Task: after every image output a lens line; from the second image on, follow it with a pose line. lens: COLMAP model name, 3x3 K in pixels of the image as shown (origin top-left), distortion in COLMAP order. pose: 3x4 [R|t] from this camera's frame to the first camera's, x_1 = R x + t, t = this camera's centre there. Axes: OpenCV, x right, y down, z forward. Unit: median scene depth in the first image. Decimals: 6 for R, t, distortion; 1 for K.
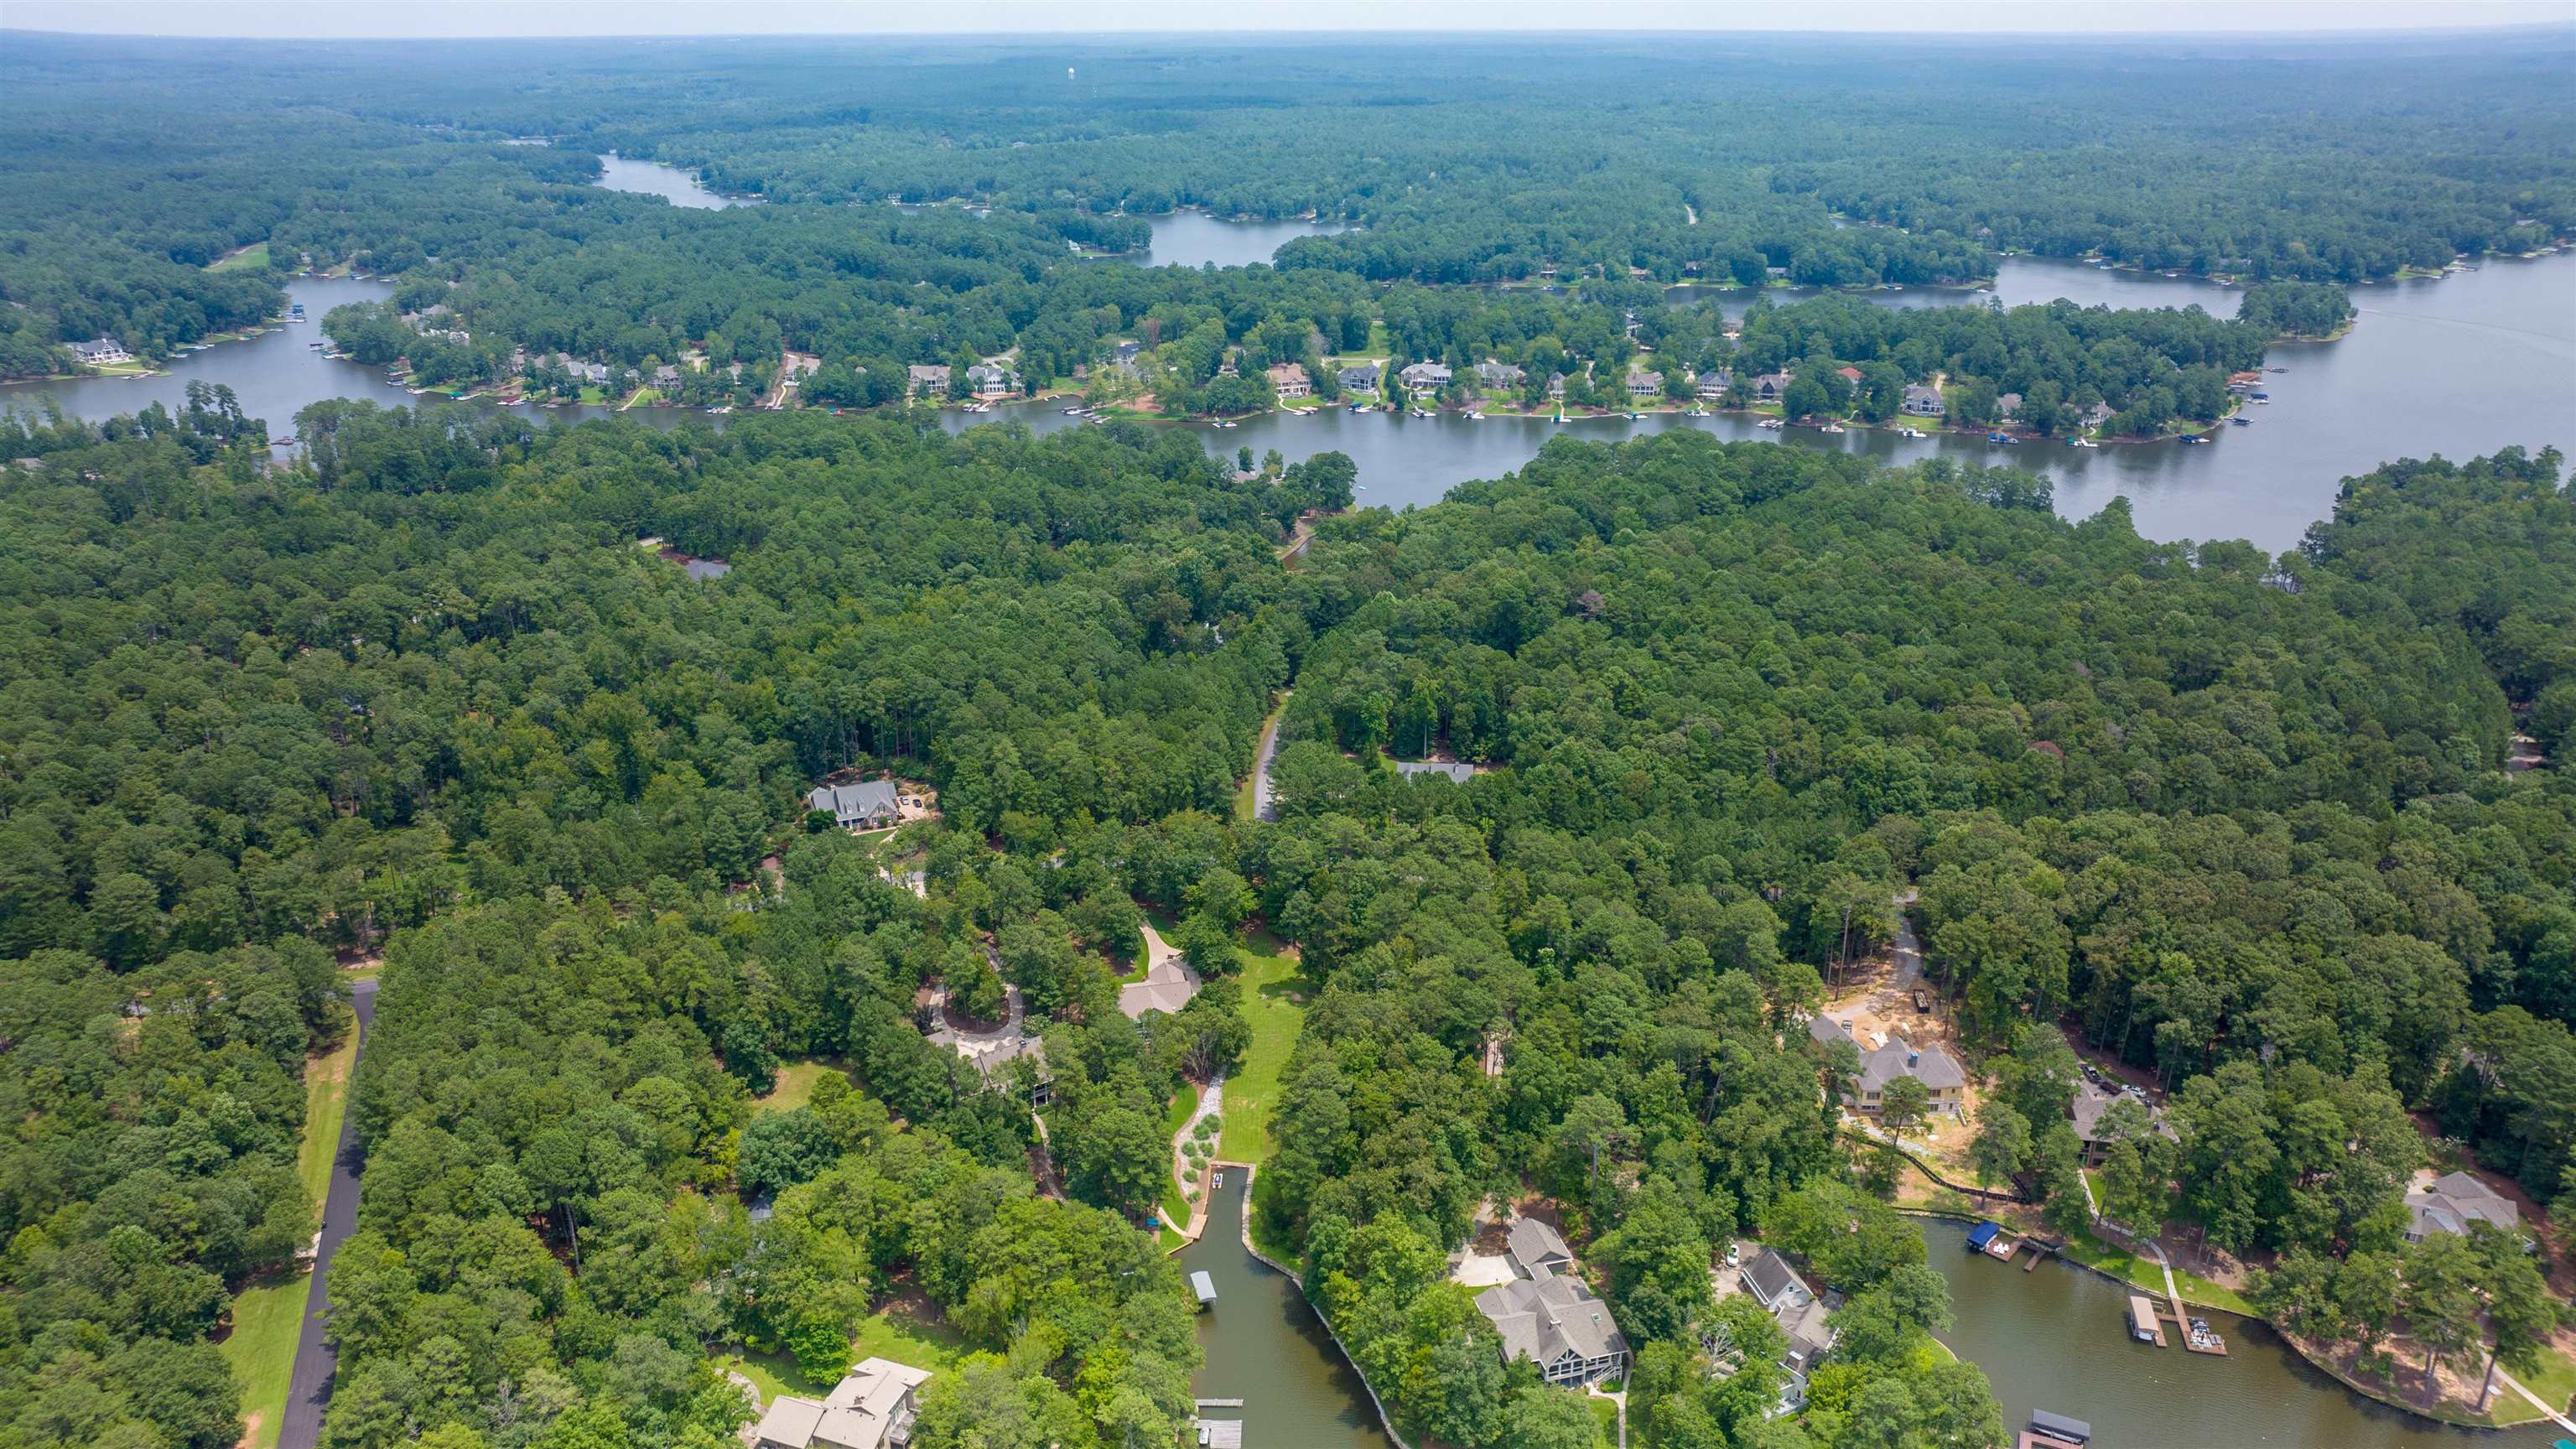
lens RADIAL K [[1845.0, 0, 1288.0], [0, 1845.0, 724.5], [0, 0, 1]] dist [-0.004359, 0.001369]
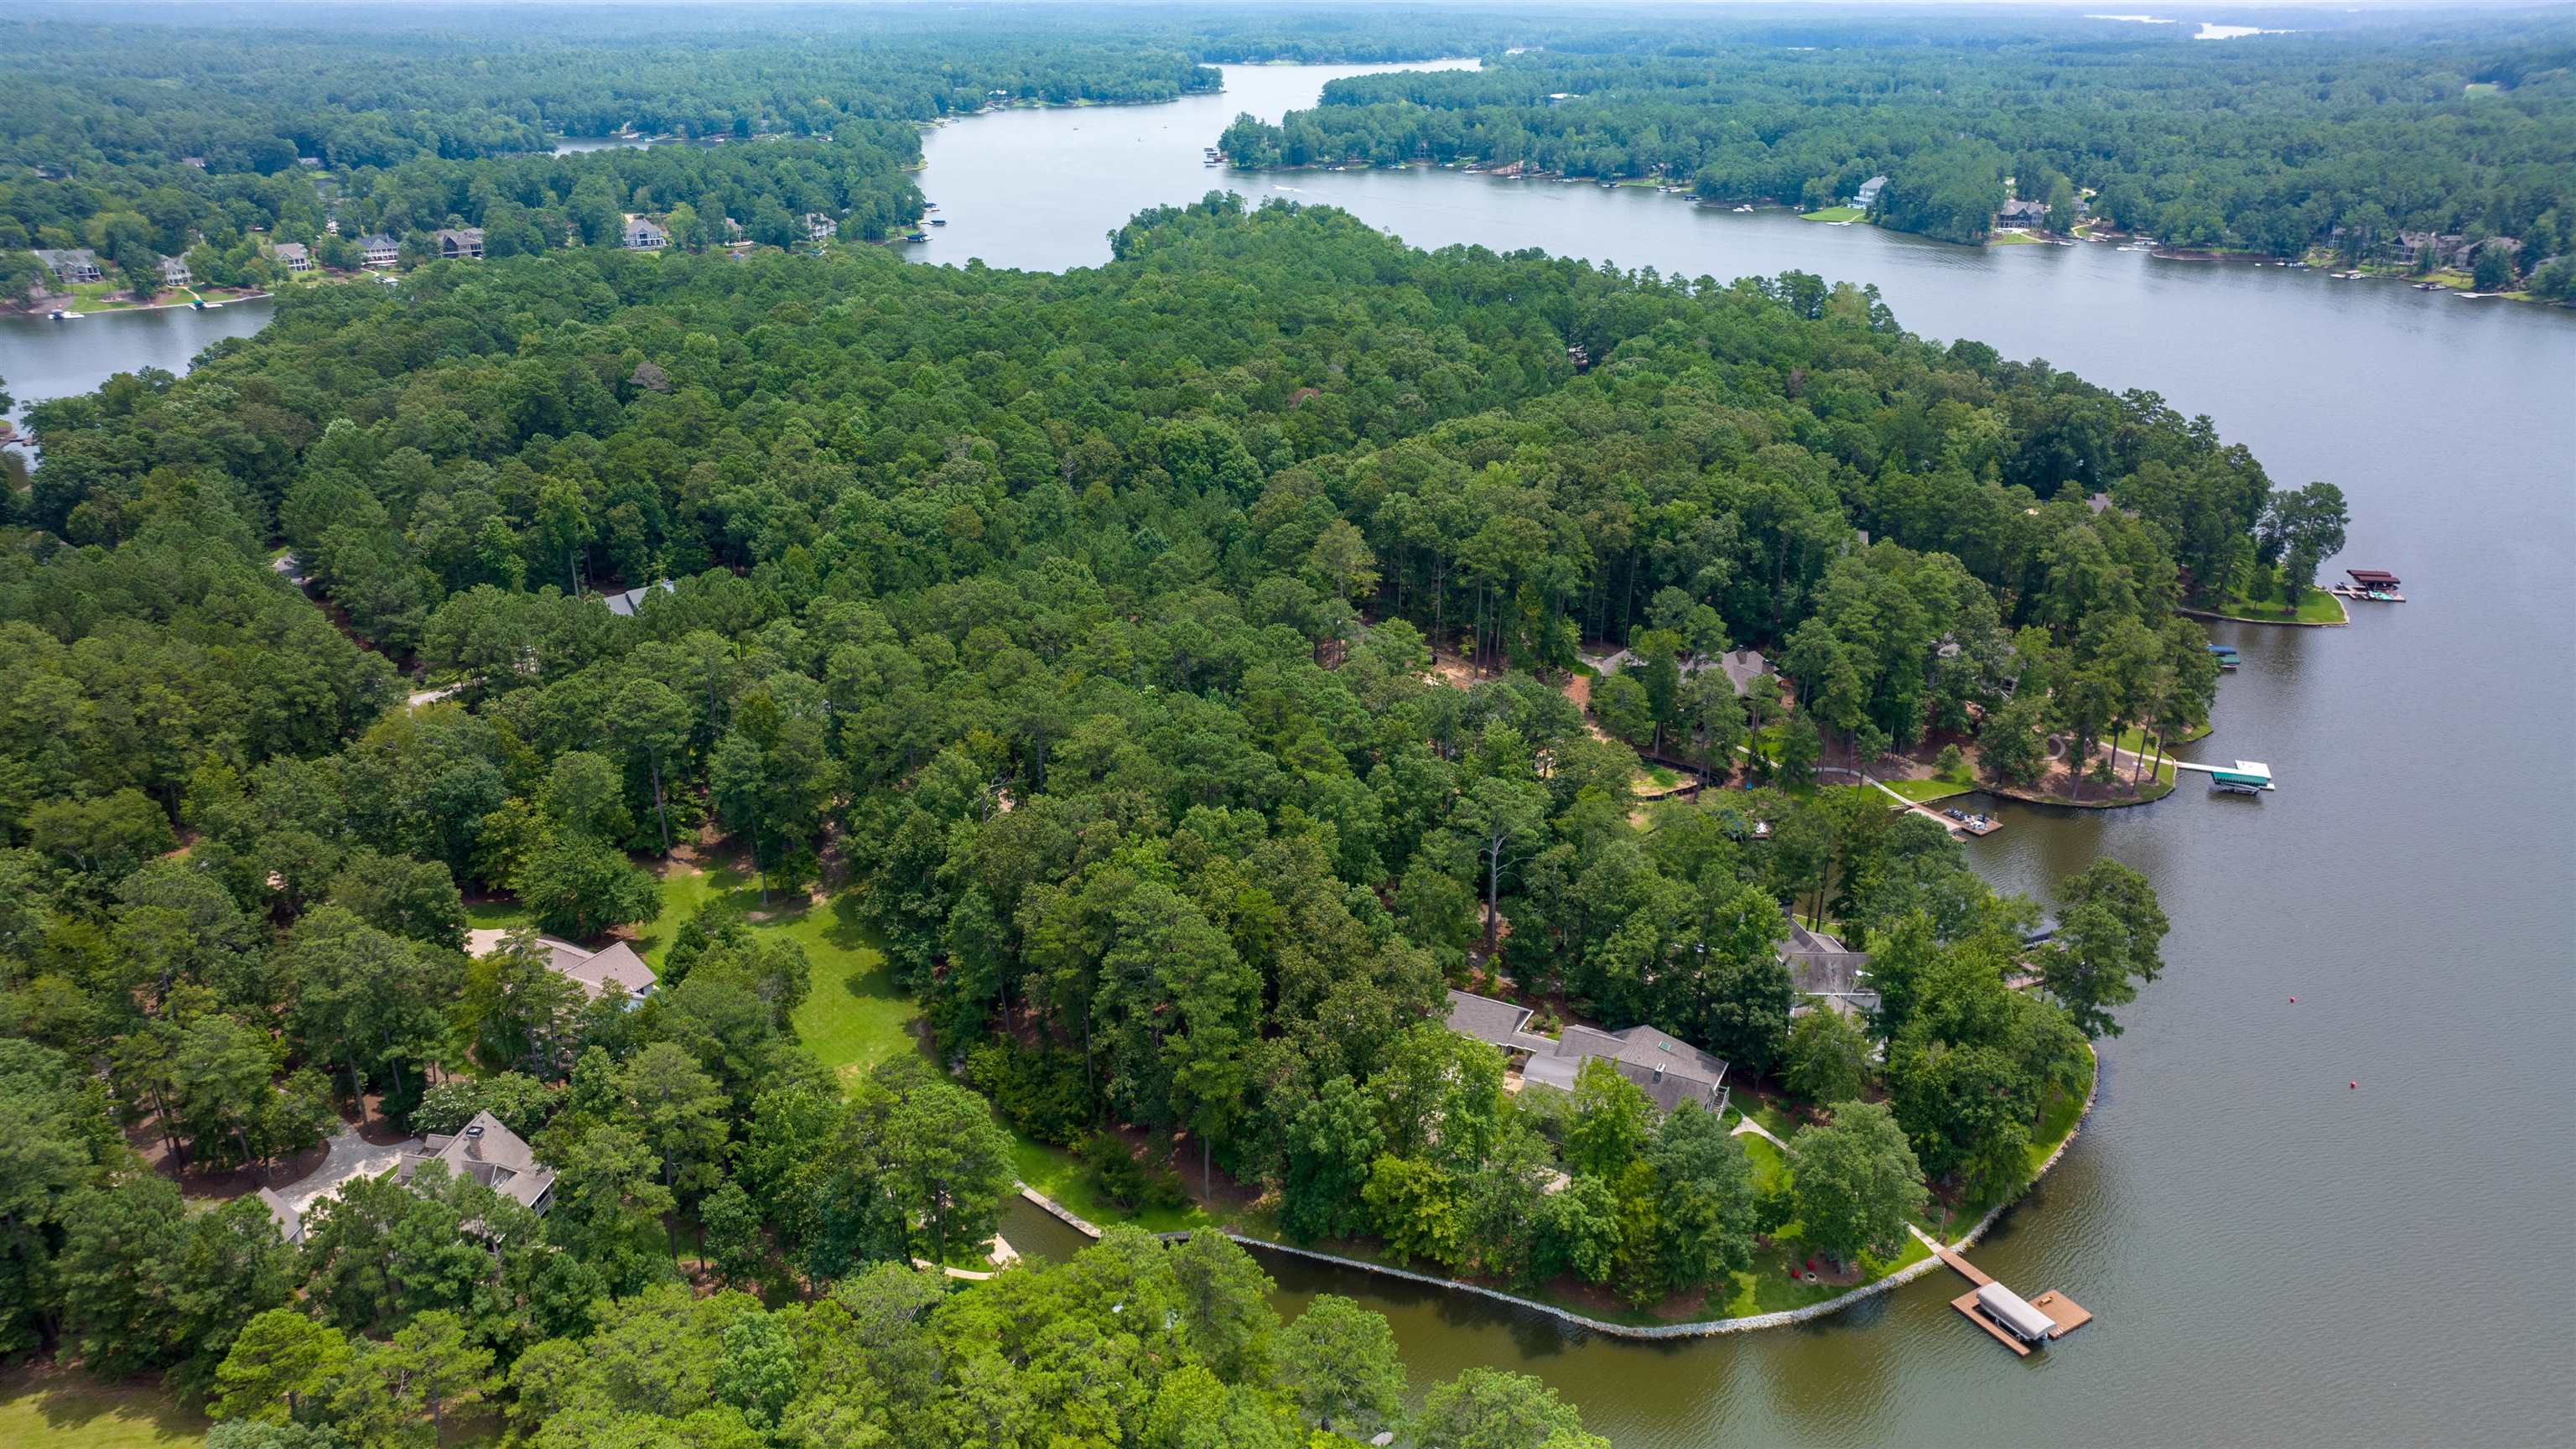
lens RADIAL K [[1845.0, 0, 1288.0], [0, 1845.0, 724.5], [0, 0, 1]] dist [-0.004359, 0.001369]
pose [[0.664754, -0.275358, 0.694464, -0.181321], [0.272109, 0.954981, 0.118186, 0.040366], [-0.695743, 0.110405, 0.709755, 0.282829]]
